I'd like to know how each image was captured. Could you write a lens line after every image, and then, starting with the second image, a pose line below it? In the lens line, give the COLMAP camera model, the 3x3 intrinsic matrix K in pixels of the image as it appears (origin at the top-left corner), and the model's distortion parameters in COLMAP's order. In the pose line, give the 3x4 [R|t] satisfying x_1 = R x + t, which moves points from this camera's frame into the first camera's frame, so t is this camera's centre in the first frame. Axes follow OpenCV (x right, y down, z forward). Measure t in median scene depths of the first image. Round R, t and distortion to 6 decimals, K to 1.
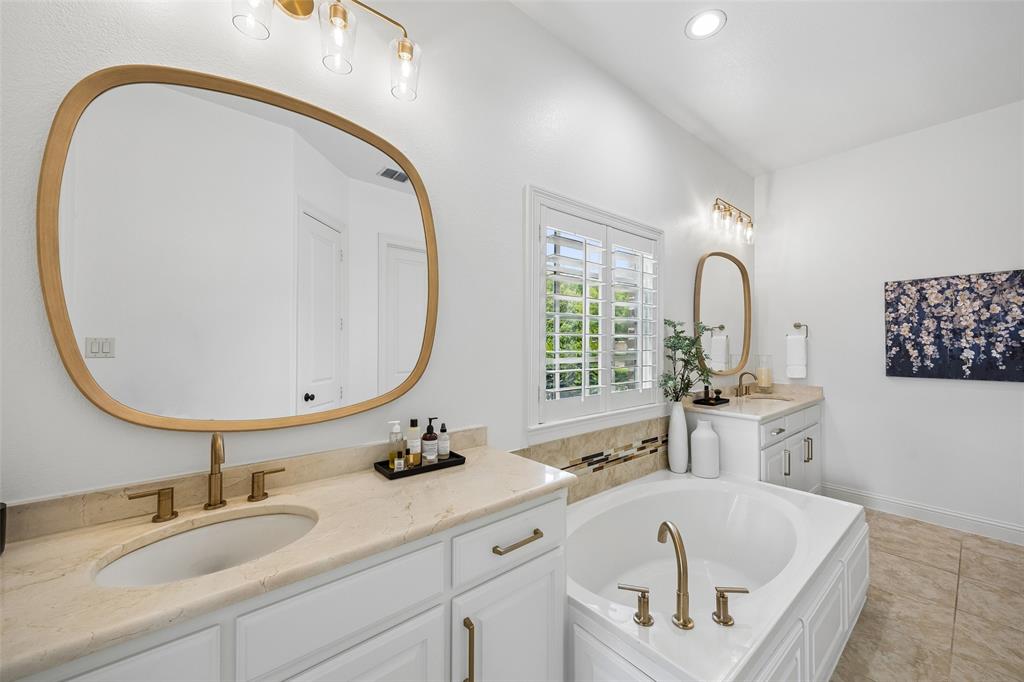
lens RADIAL K [[397.3, 0, 511.0], [0, 397.3, 342.3], [0, 0, 1]] dist [0.001699, 0.000196]
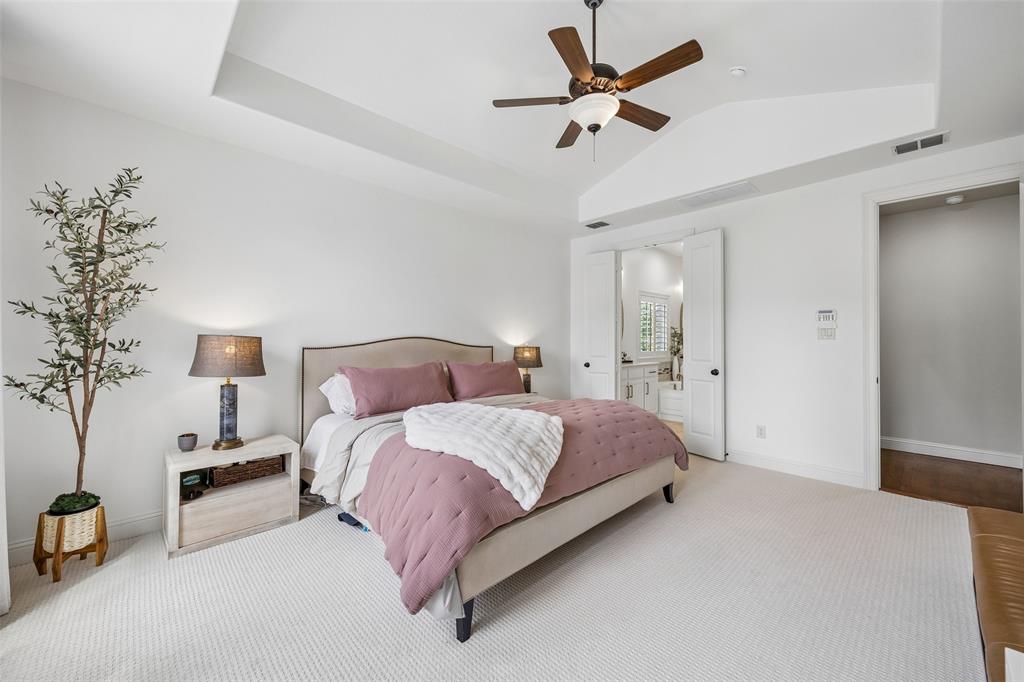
lens RADIAL K [[397.3, 0, 513.0], [0, 397.3, 337.1], [0, 0, 1]] dist [0.001699, 0.000196]
pose [[0.998086, -0.002088, 0.061813, -0.915449], [0.002061, 0.999998, 0.000512, 0.011906], [-0.061814, -0.000383, 0.998088, -1.763923]]
